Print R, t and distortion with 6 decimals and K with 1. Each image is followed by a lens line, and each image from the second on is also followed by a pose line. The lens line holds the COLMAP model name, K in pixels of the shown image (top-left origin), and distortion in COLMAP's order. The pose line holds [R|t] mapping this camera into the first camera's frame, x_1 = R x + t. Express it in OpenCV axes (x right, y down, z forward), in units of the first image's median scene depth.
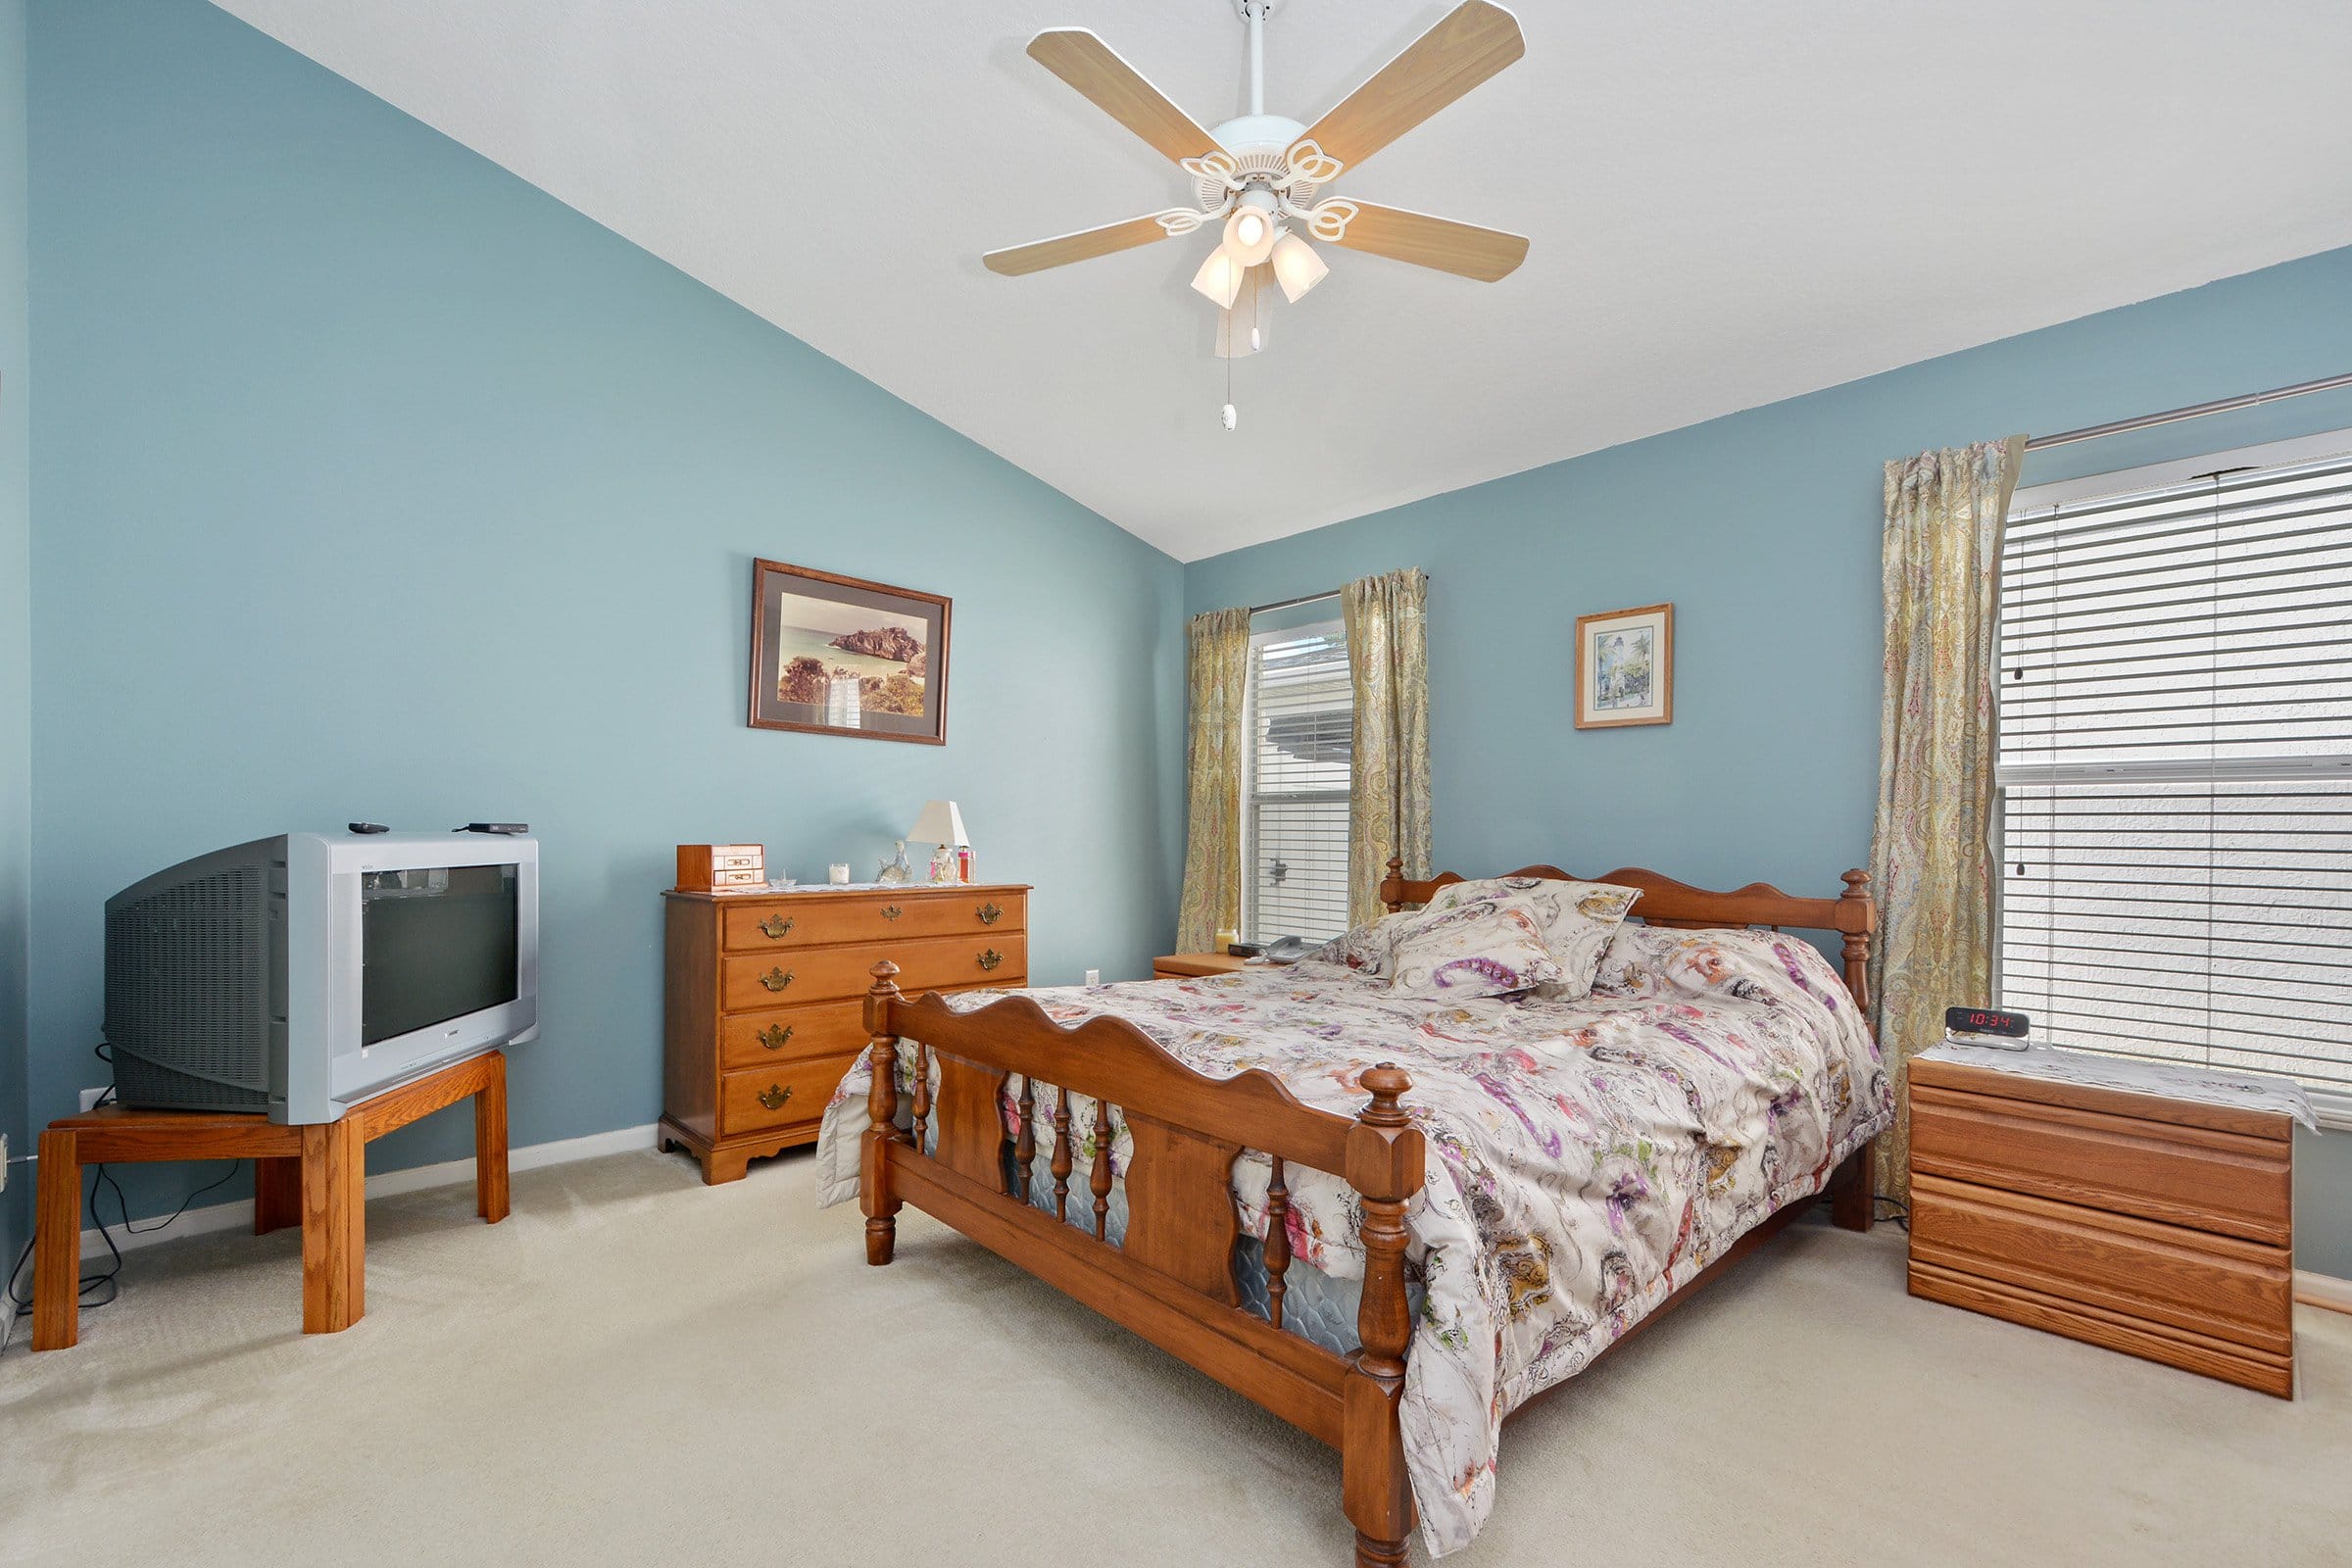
lens RADIAL K [[1047.9, 0, 1162.8], [0, 1047.9, 846.1], [0, 0, 1]] dist [0.018332, -0.020030]
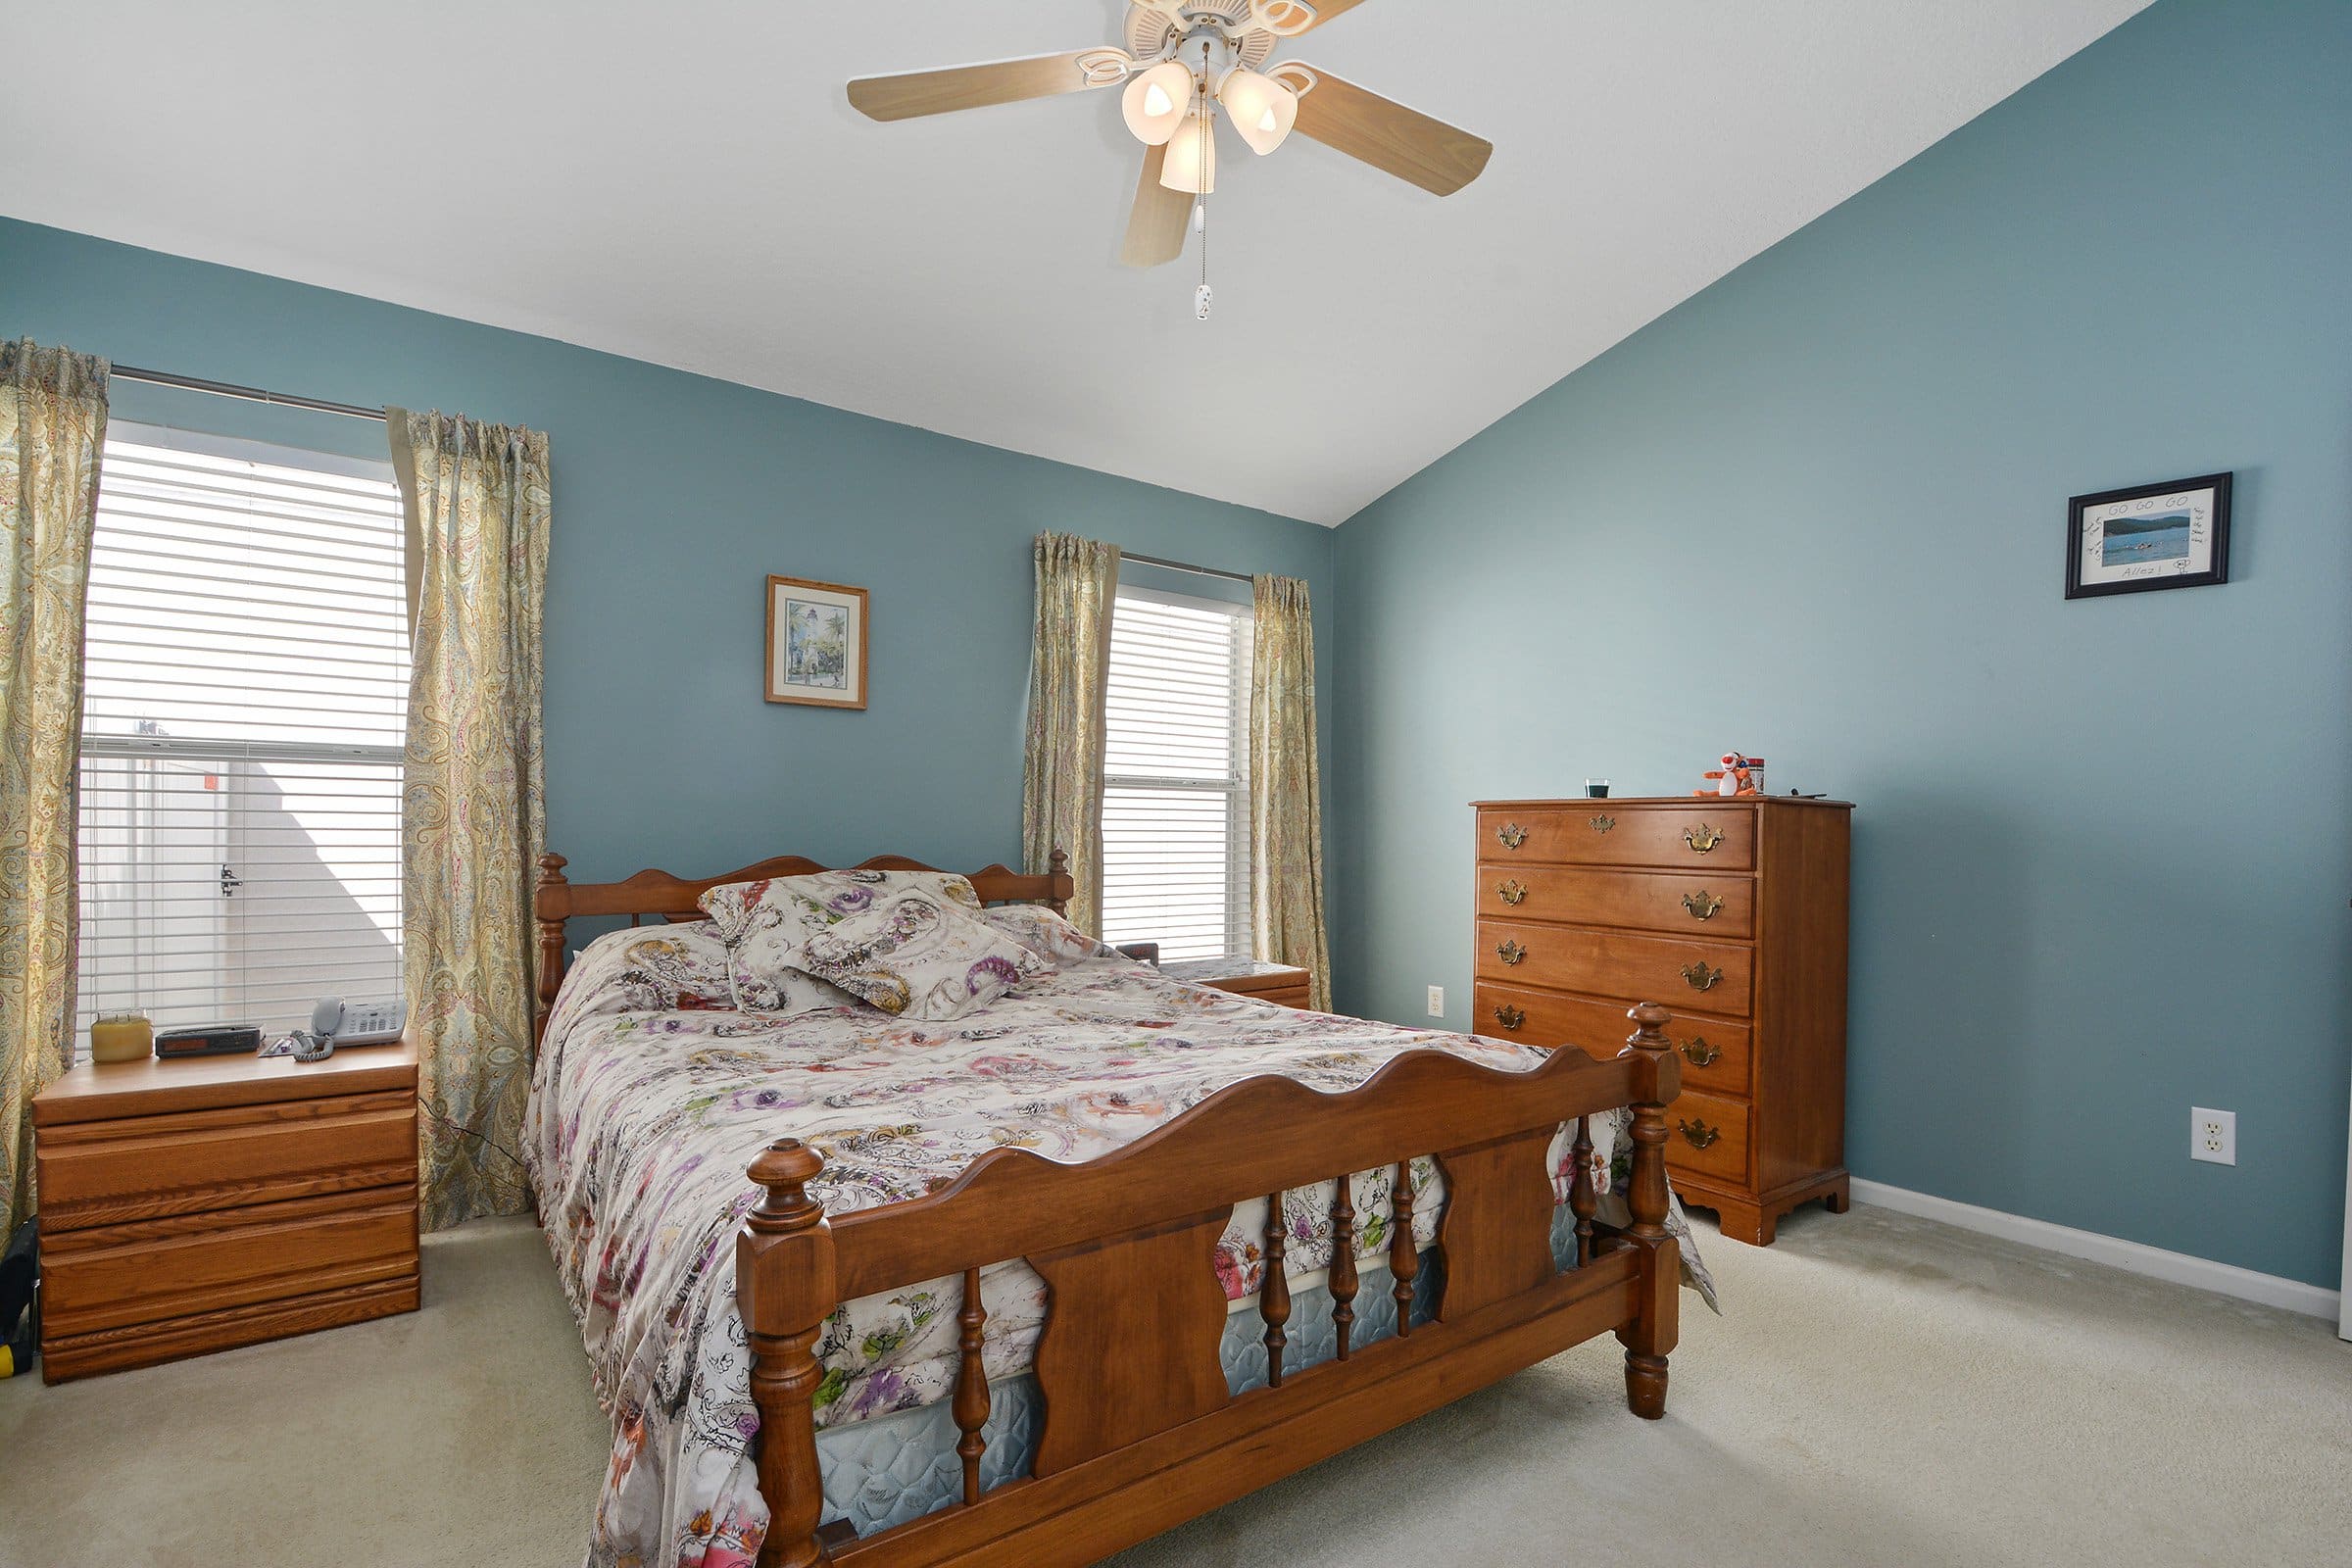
lens RADIAL K [[1047.9, 0, 1162.8], [0, 1047.9, 846.1], [0, 0, 1]] dist [0.018332, -0.020030]
pose [[0.094007, -0.024131, 0.995279, -0.480049], [0.004852, 0.999705, 0.023780, -0.009582], [-0.995560, 0.002594, 0.094097, 0.614948]]
